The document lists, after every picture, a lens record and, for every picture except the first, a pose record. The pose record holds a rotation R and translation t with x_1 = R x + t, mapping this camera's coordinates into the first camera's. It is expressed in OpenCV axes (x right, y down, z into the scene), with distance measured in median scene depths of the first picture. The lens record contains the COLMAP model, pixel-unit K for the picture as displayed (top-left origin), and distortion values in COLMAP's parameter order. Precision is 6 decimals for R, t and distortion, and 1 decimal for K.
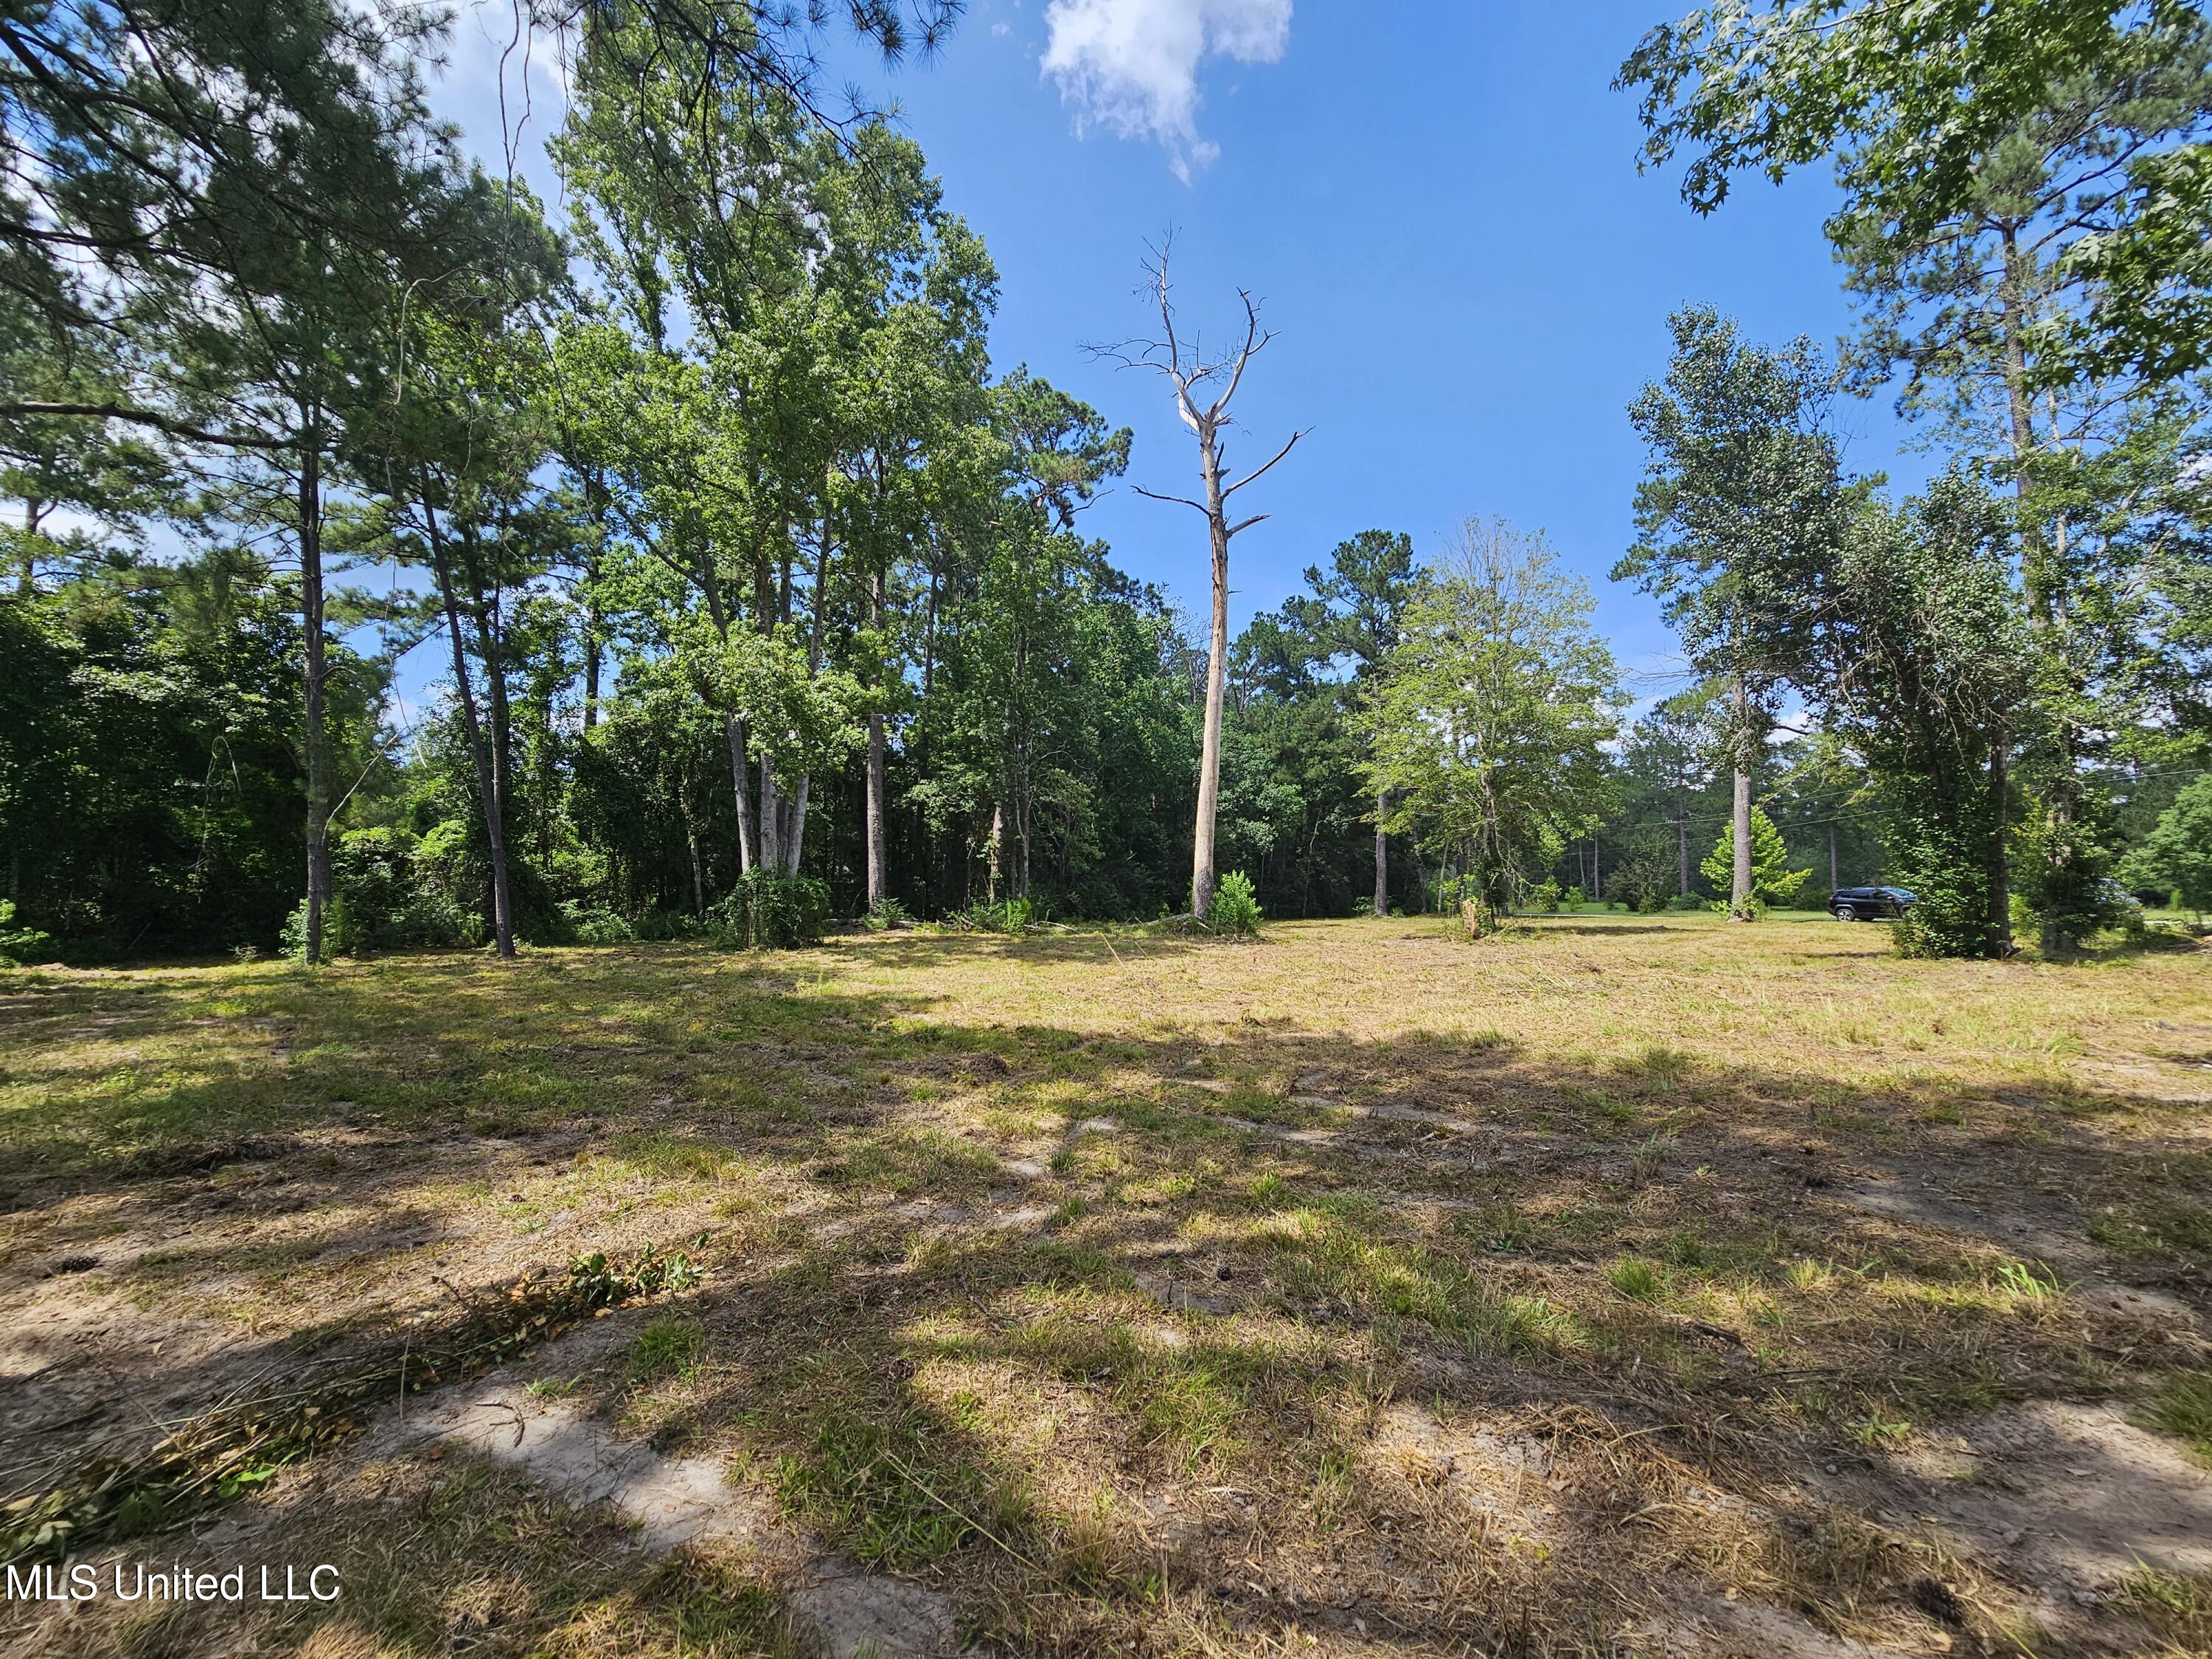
lens RADIAL K [[900.8, 0, 1106.0], [0, 900.8, 829.5], [0, 0, 1]] dist [-0.001200, -0.000340]
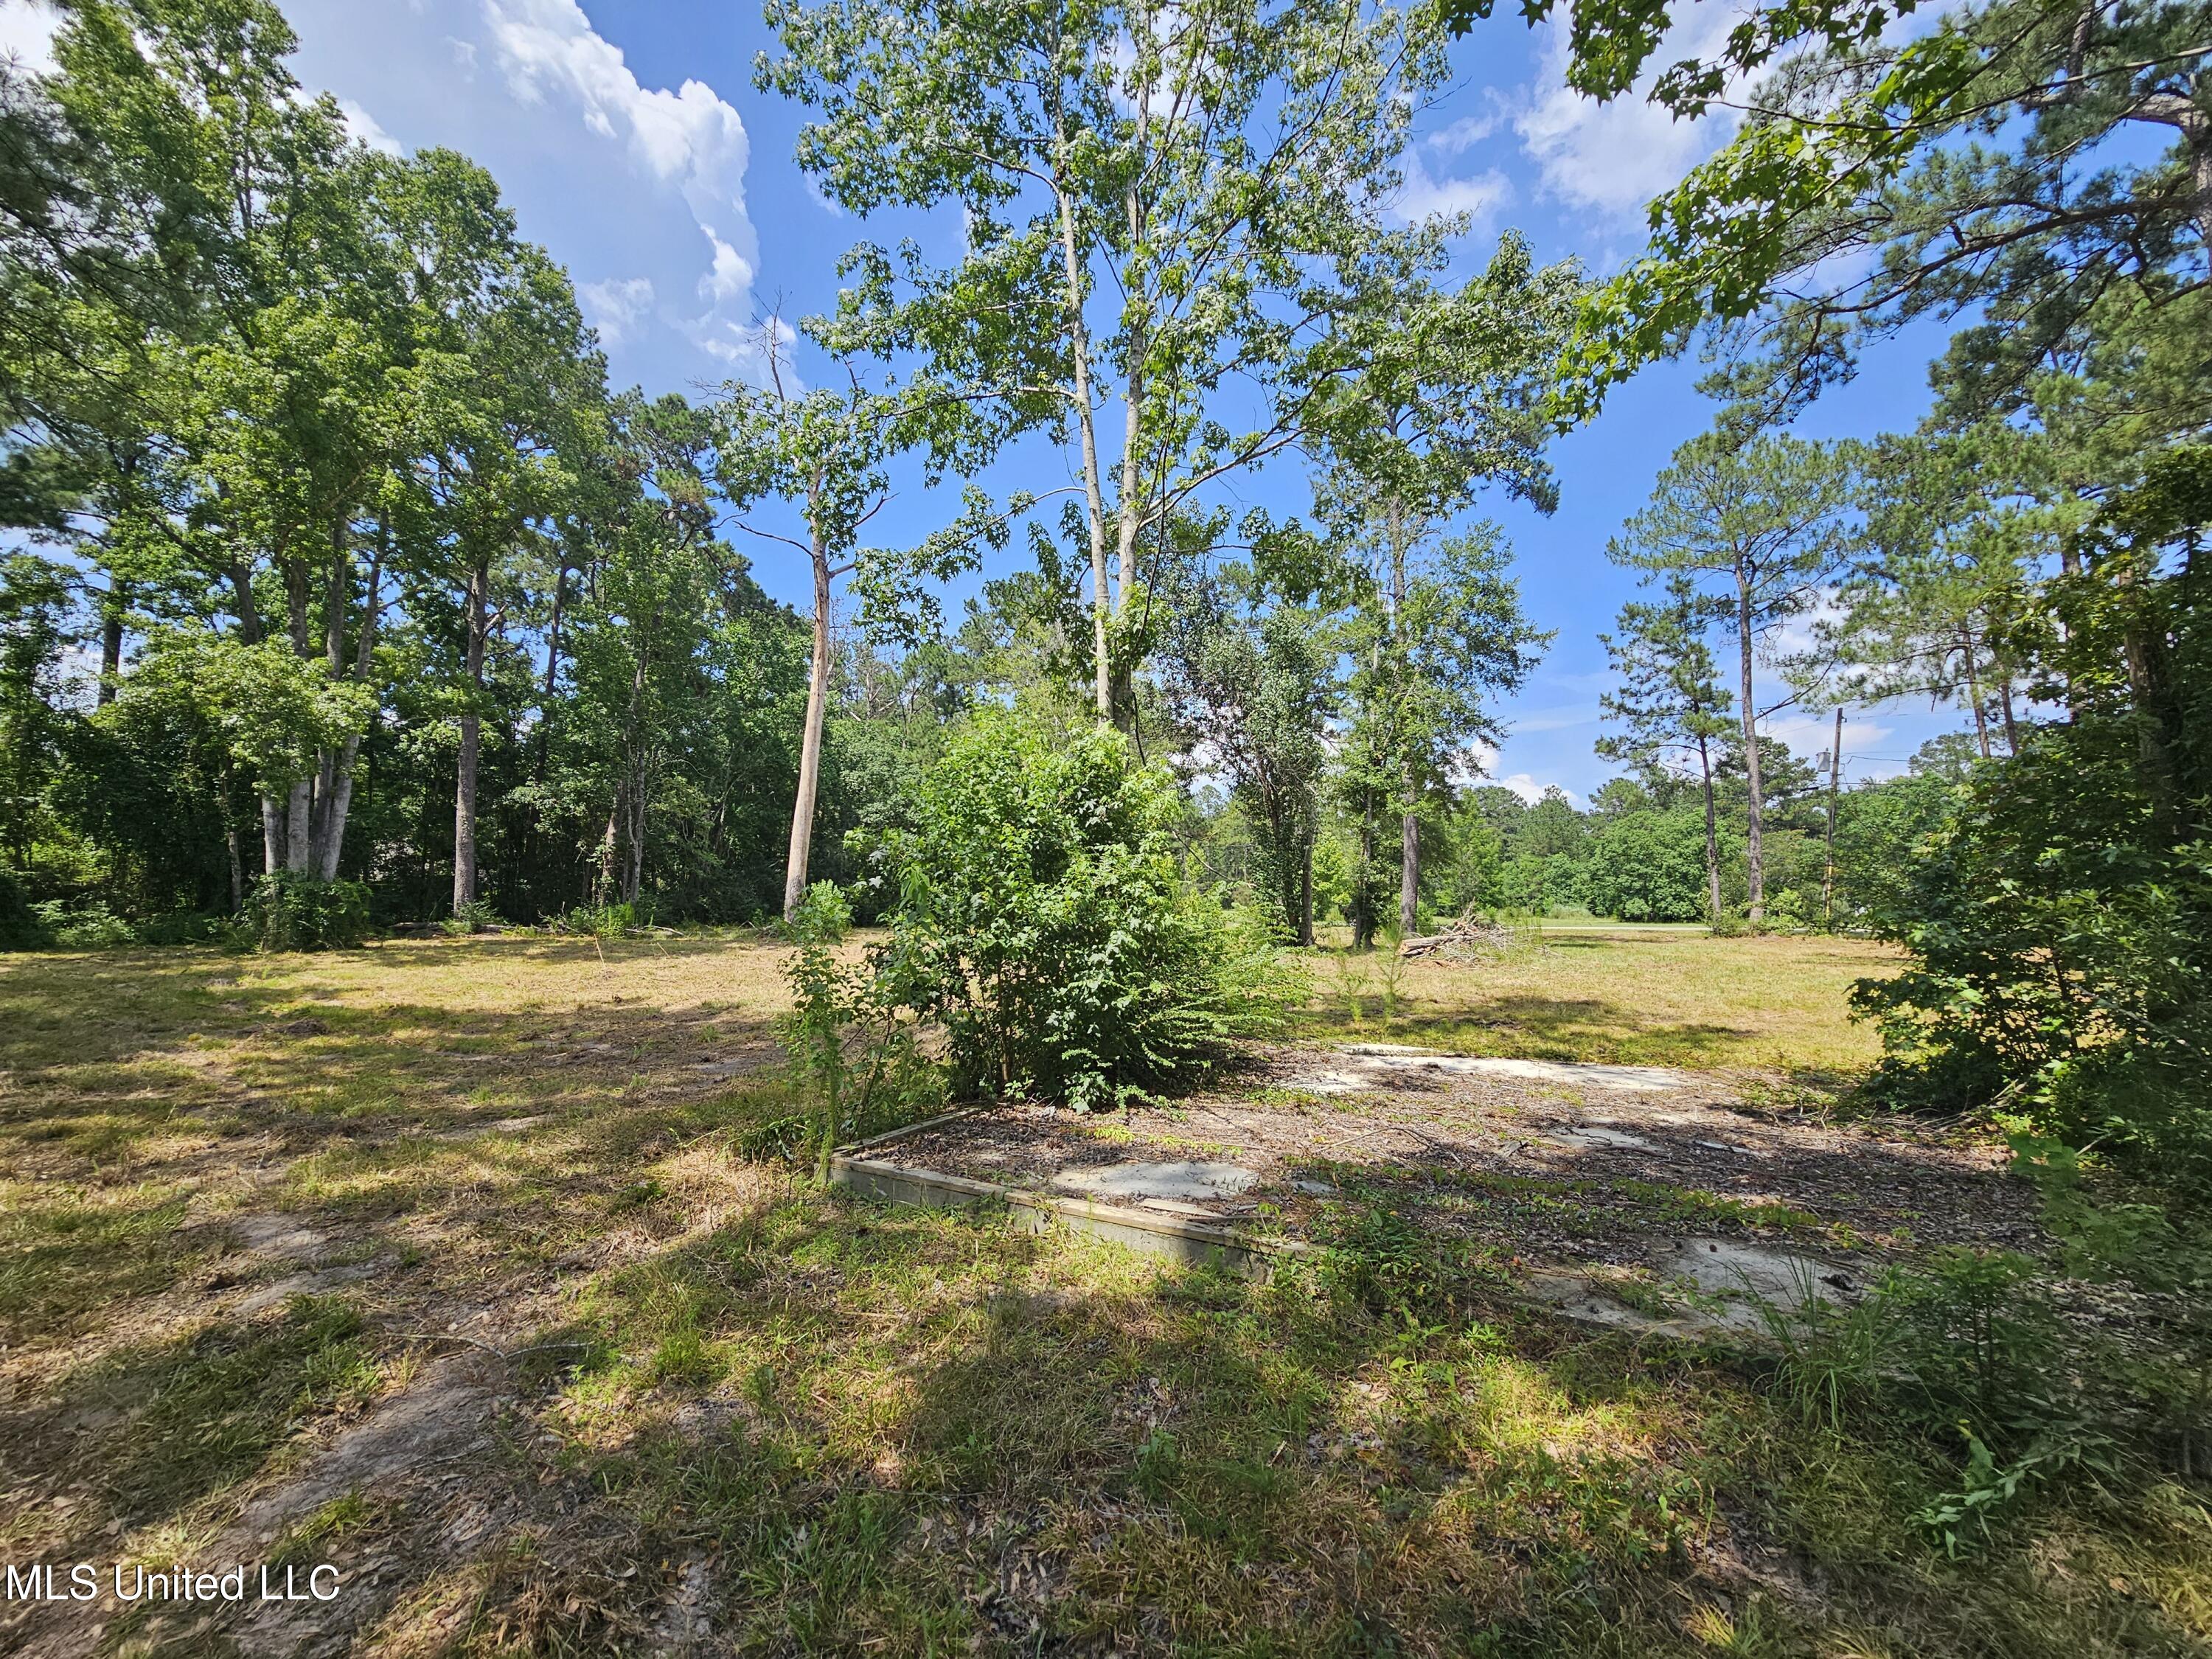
lens RADIAL K [[900.8, 0, 1106.0], [0, 900.8, 829.5], [0, 0, 1]] dist [-0.001200, -0.000340]
pose [[0.957692, 0.031834, 0.286029, 0.136347], [-0.029955, 0.999491, -0.010946, -0.012374], [-0.286232, 0.001915, 0.958158, -0.137182]]
